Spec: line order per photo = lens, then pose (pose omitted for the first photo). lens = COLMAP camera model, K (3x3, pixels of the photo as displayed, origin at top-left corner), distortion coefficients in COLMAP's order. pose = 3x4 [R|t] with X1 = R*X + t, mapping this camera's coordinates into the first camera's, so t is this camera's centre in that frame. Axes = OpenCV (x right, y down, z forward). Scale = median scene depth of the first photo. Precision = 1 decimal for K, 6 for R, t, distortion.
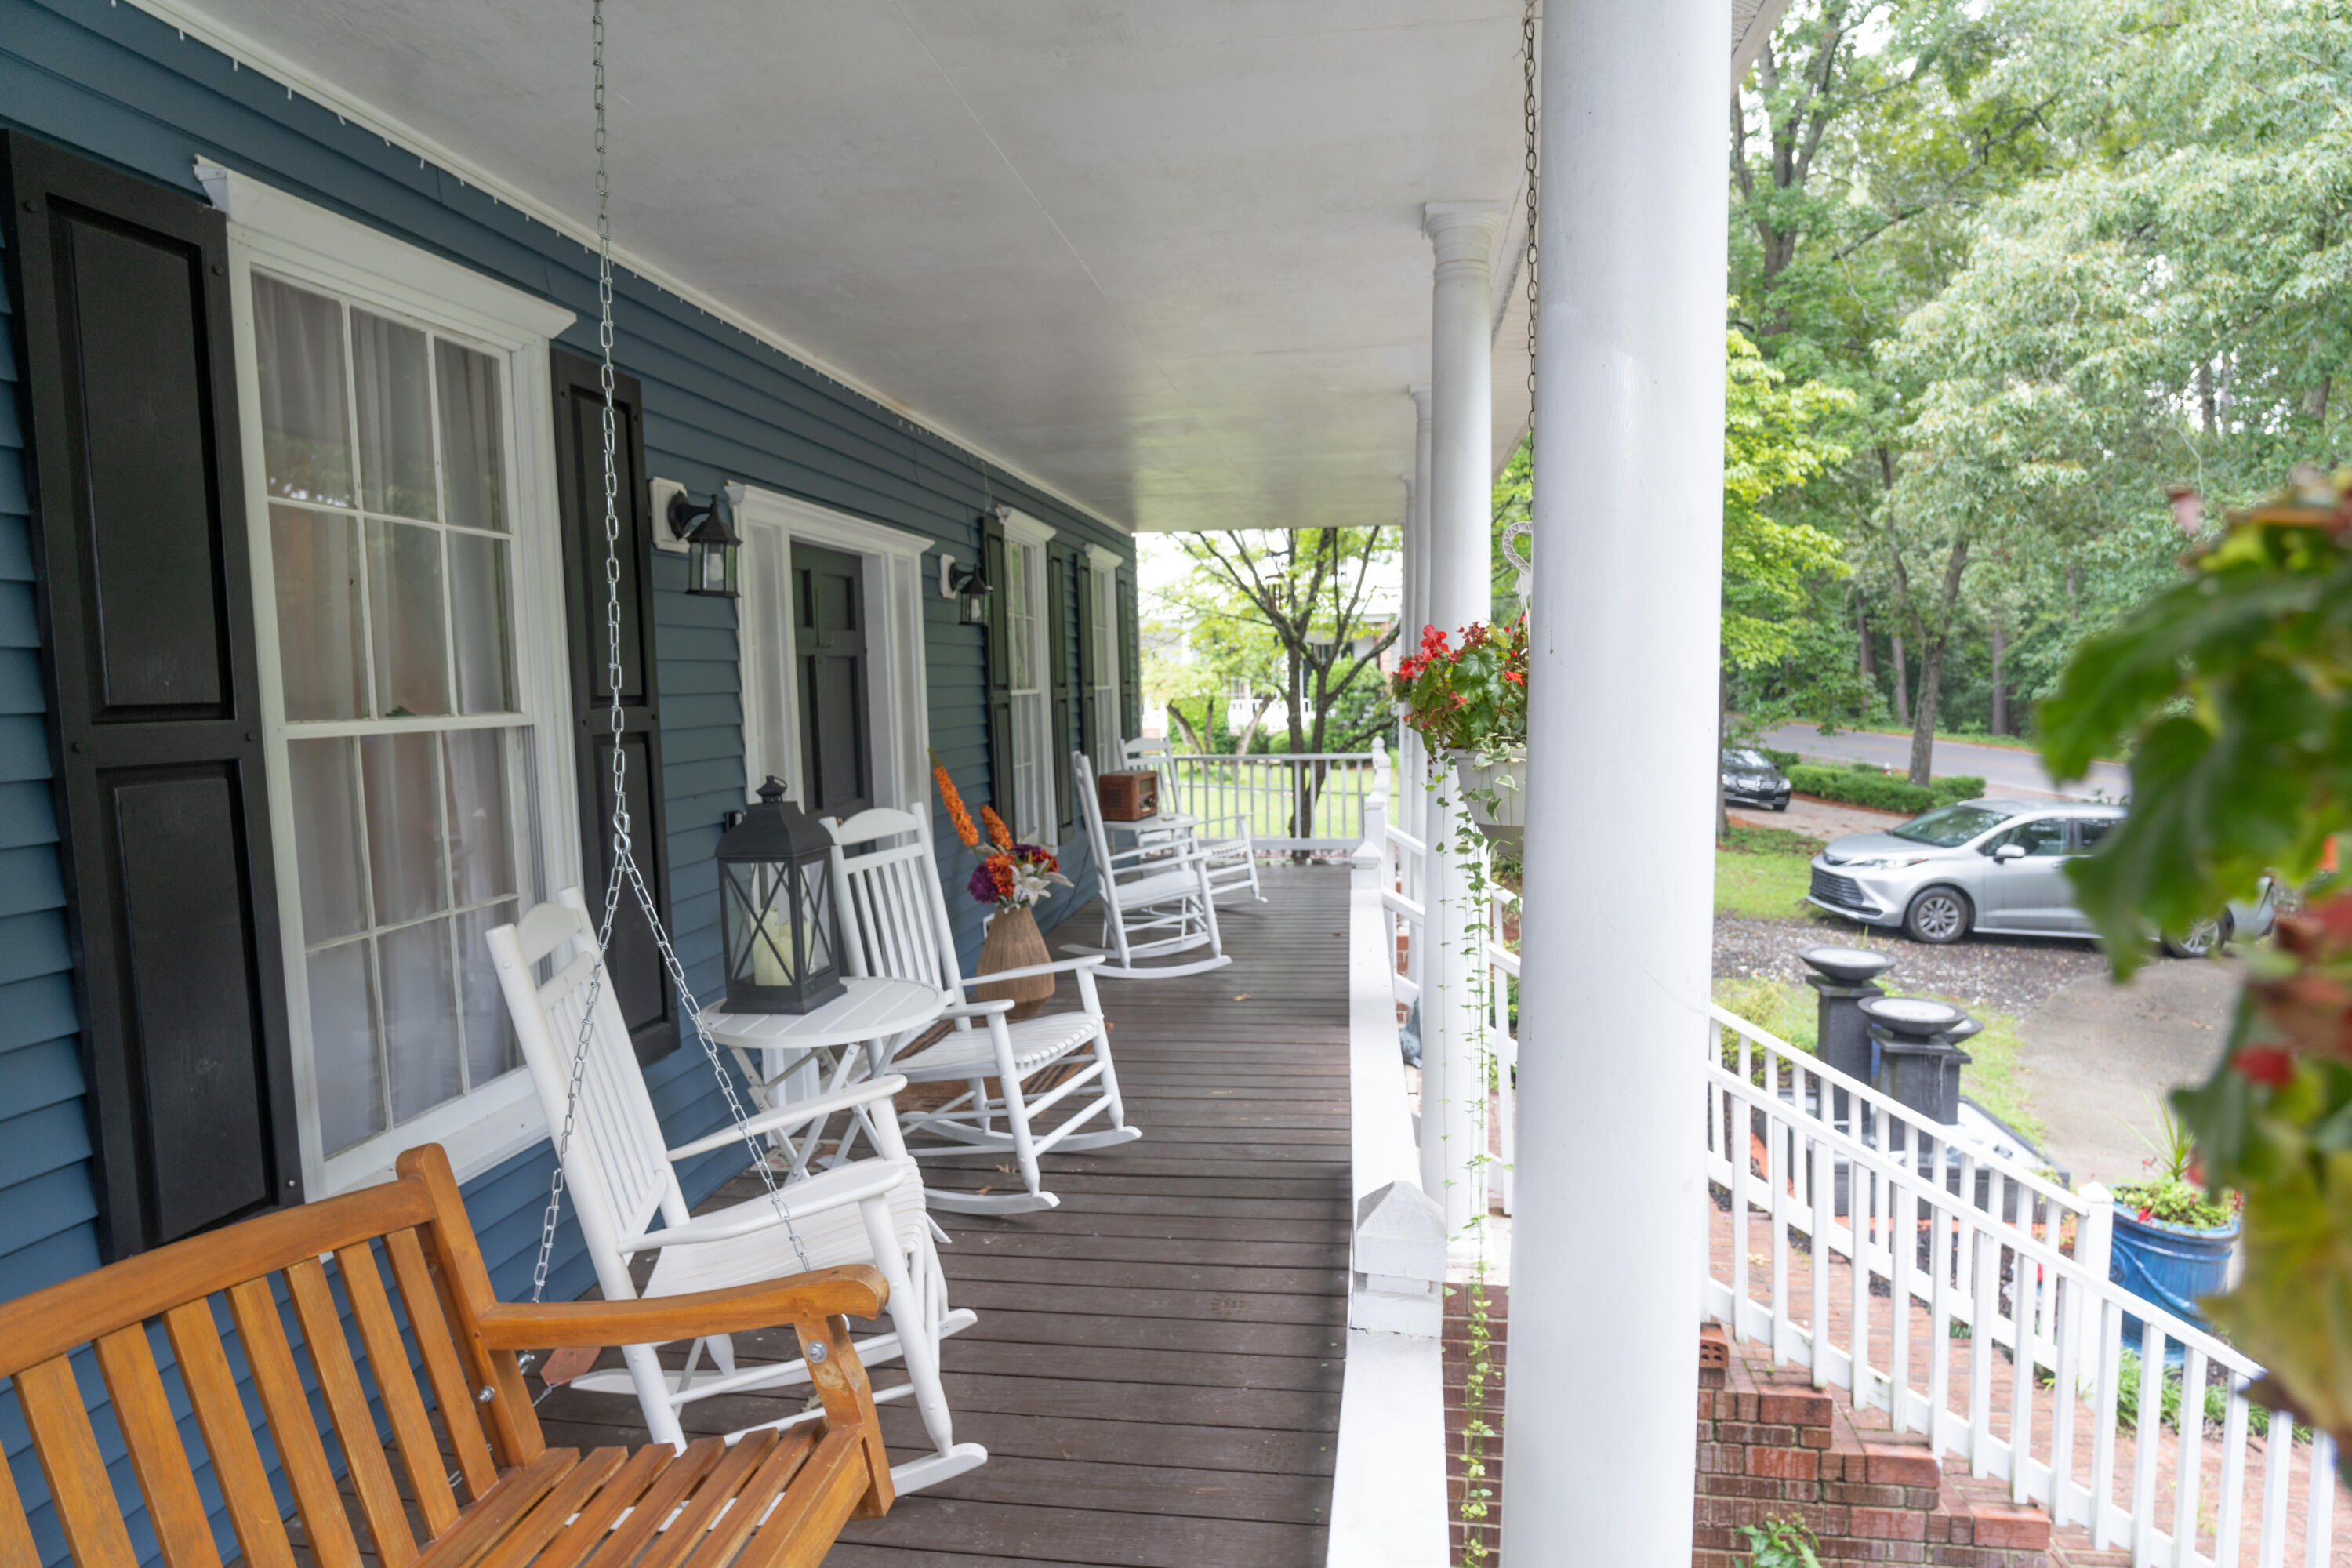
lens RADIAL K [[1316.9, 0, 1176.2], [0, 1316.9, 785.5], [0, 0, 1]] dist [-0.027315, 0.007010]
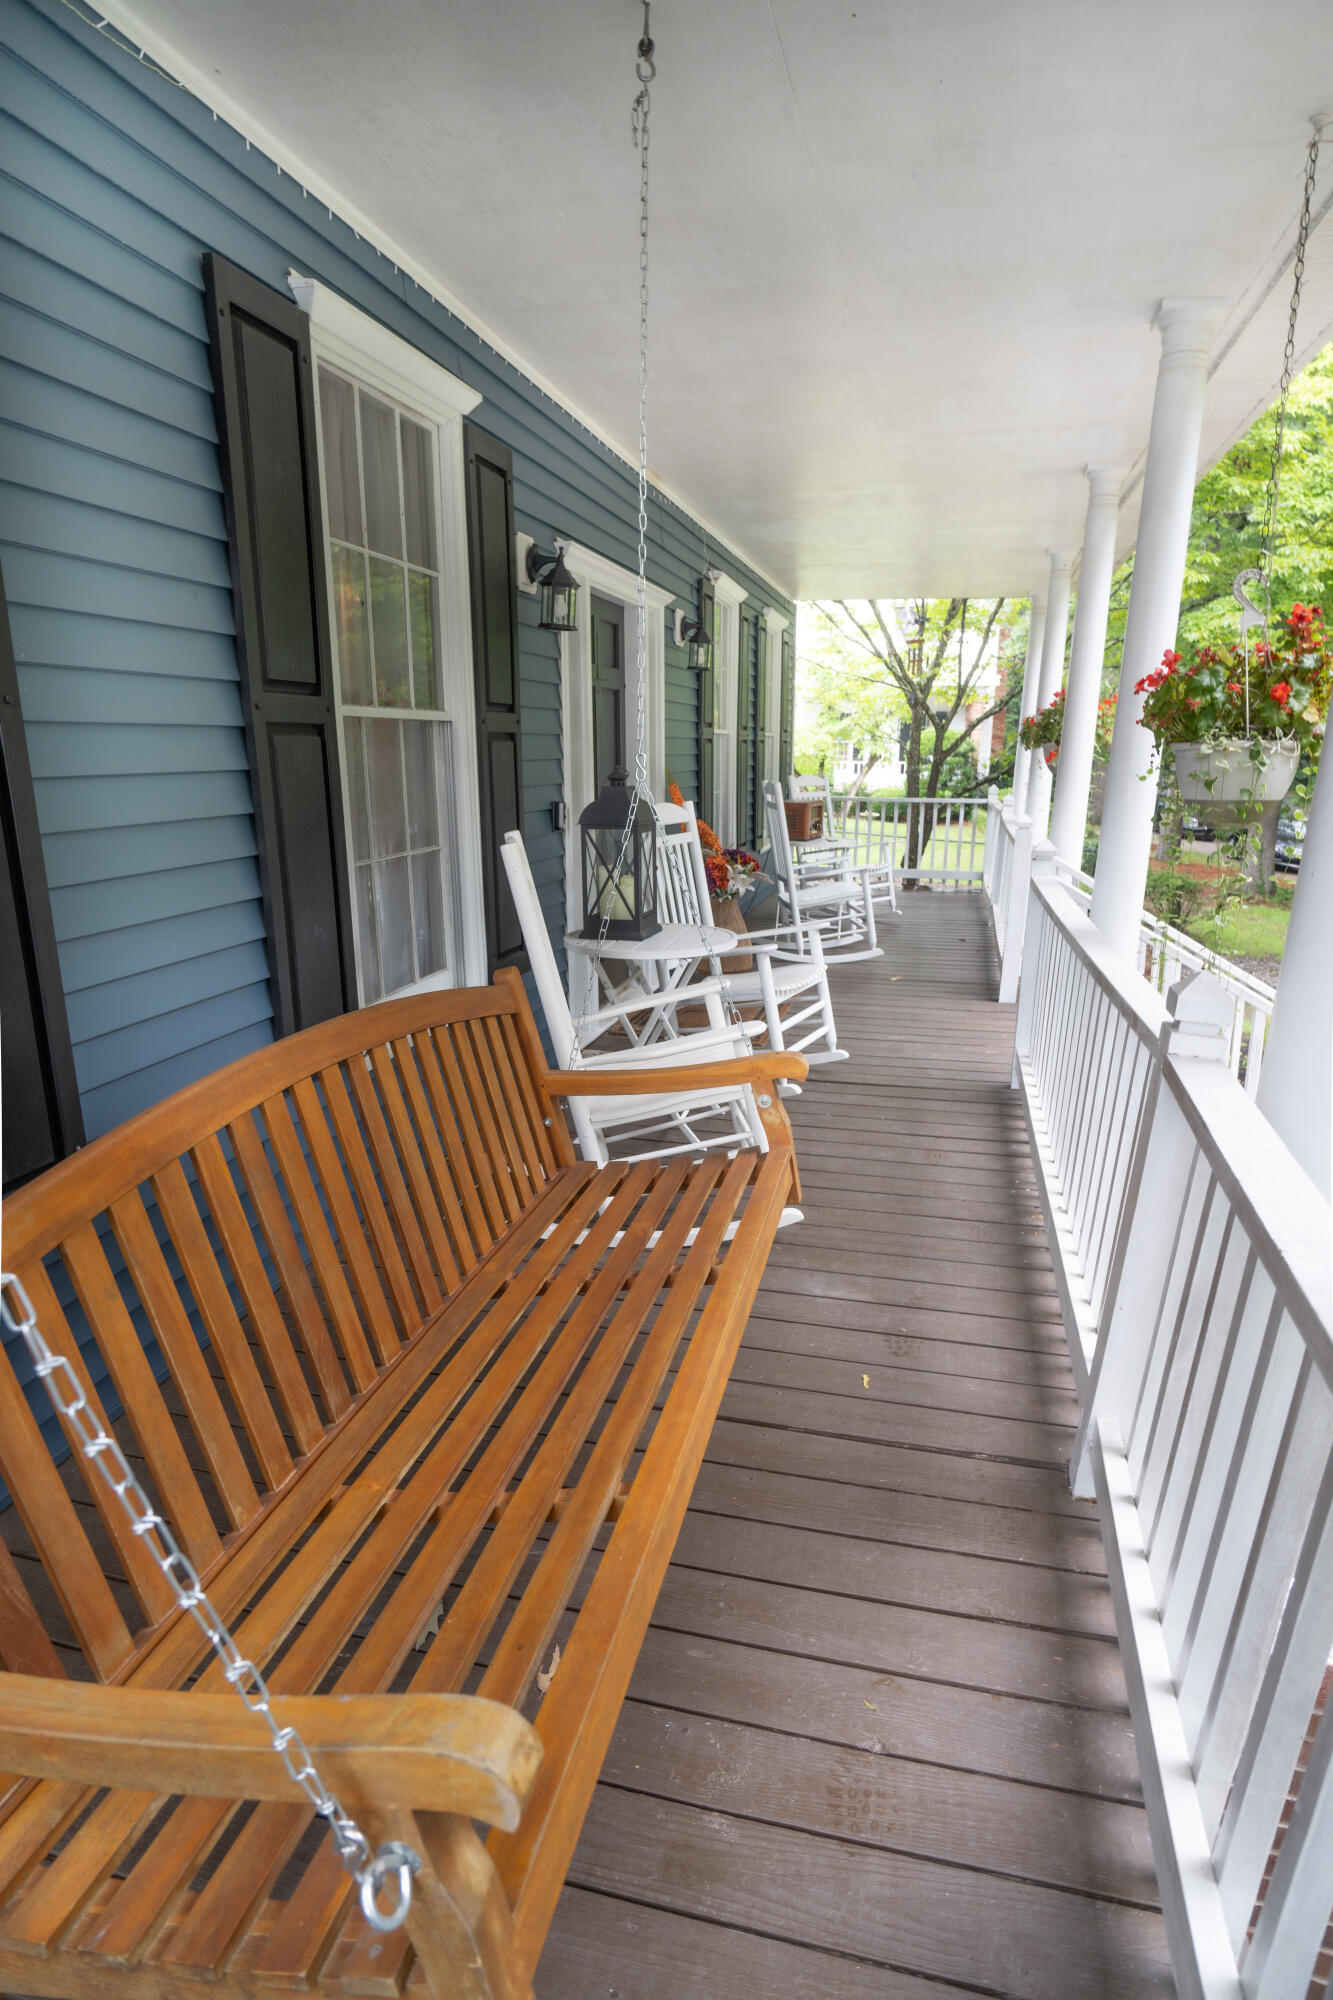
lens RADIAL K [[1119.8, 0, 650.7], [0, 1119.8, 1061.5], [0, 0, 1]] dist [-0.027315, 0.007010]
pose [[0.994532, 0.053110, -0.089922, -0.126053], [-0.034663, 0.980091, 0.195497, 0.052852], [0.098515, -0.191311, 0.976573, -0.147682]]
